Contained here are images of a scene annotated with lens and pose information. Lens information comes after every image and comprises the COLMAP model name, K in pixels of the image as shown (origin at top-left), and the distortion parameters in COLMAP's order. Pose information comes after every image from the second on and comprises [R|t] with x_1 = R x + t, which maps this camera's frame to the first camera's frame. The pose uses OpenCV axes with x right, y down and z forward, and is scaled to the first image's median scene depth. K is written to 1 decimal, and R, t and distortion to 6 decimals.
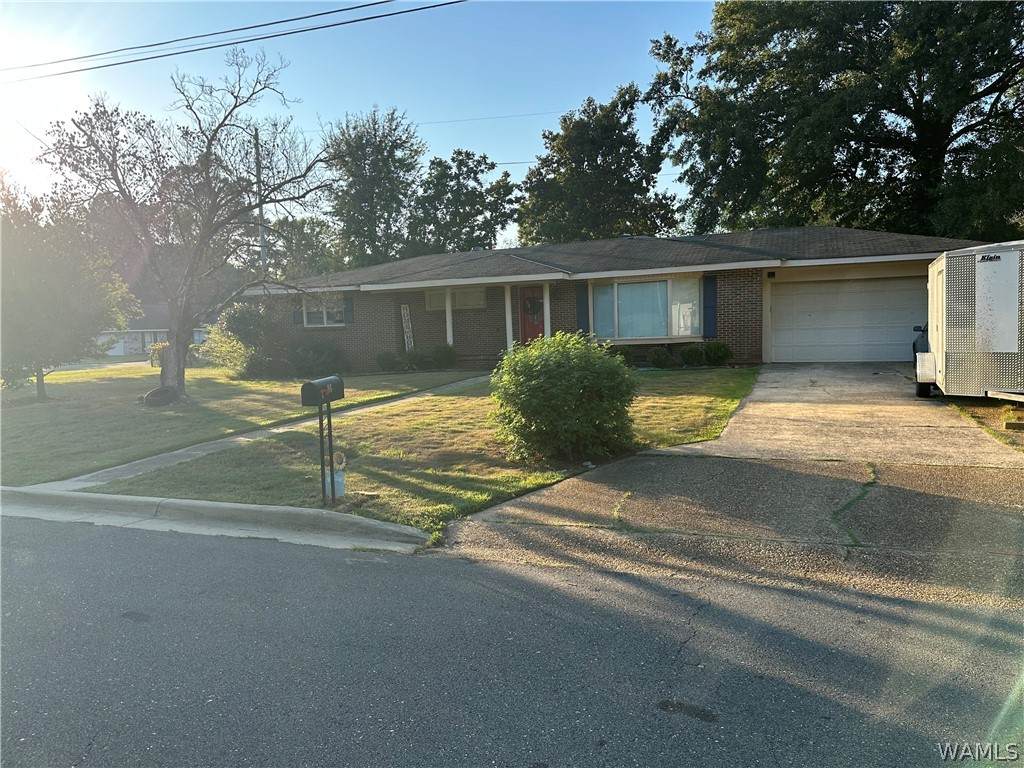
lens RADIAL K [[709.9, 0, 512.0], [0, 709.9, 384.0], [0, 0, 1]] dist [0.154341, -0.294412]
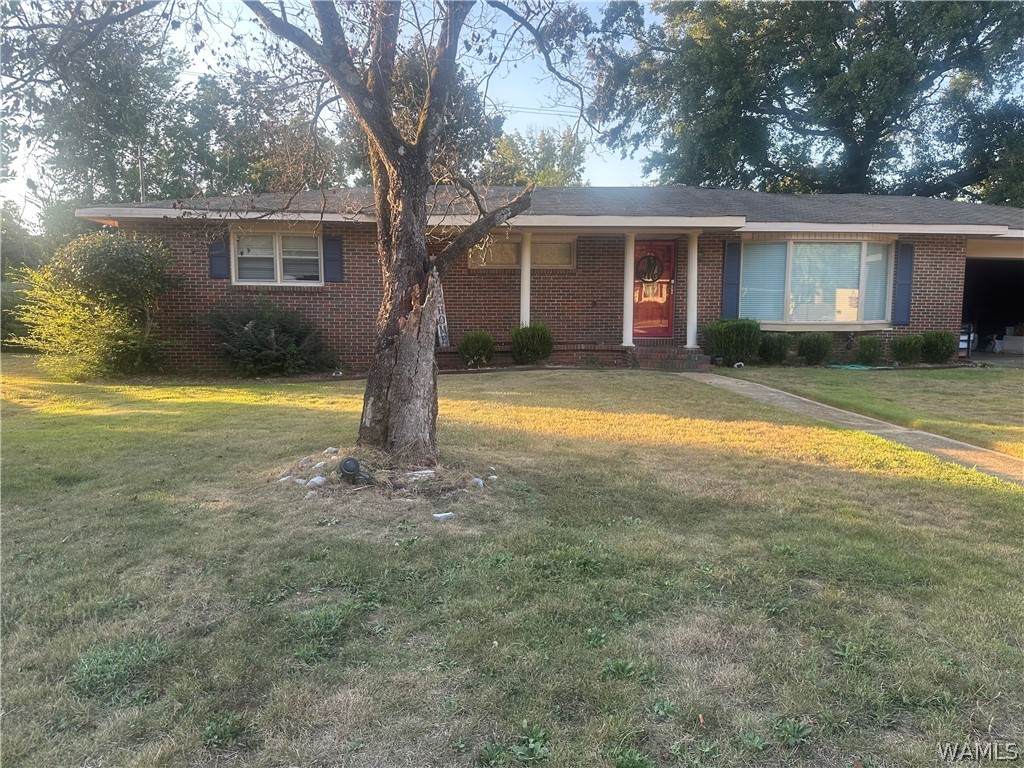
lens RADIAL K [[725.5, 0, 509.0], [0, 725.5, 382.1], [0, 0, 1]] dist [0.023769, -0.028654]
pose [[0.900470, -0.003515, 0.434904, -0.258128], [-0.000320, 0.999962, 0.008744, -0.008014], [-0.434918, -0.008013, 0.900434, 0.313709]]
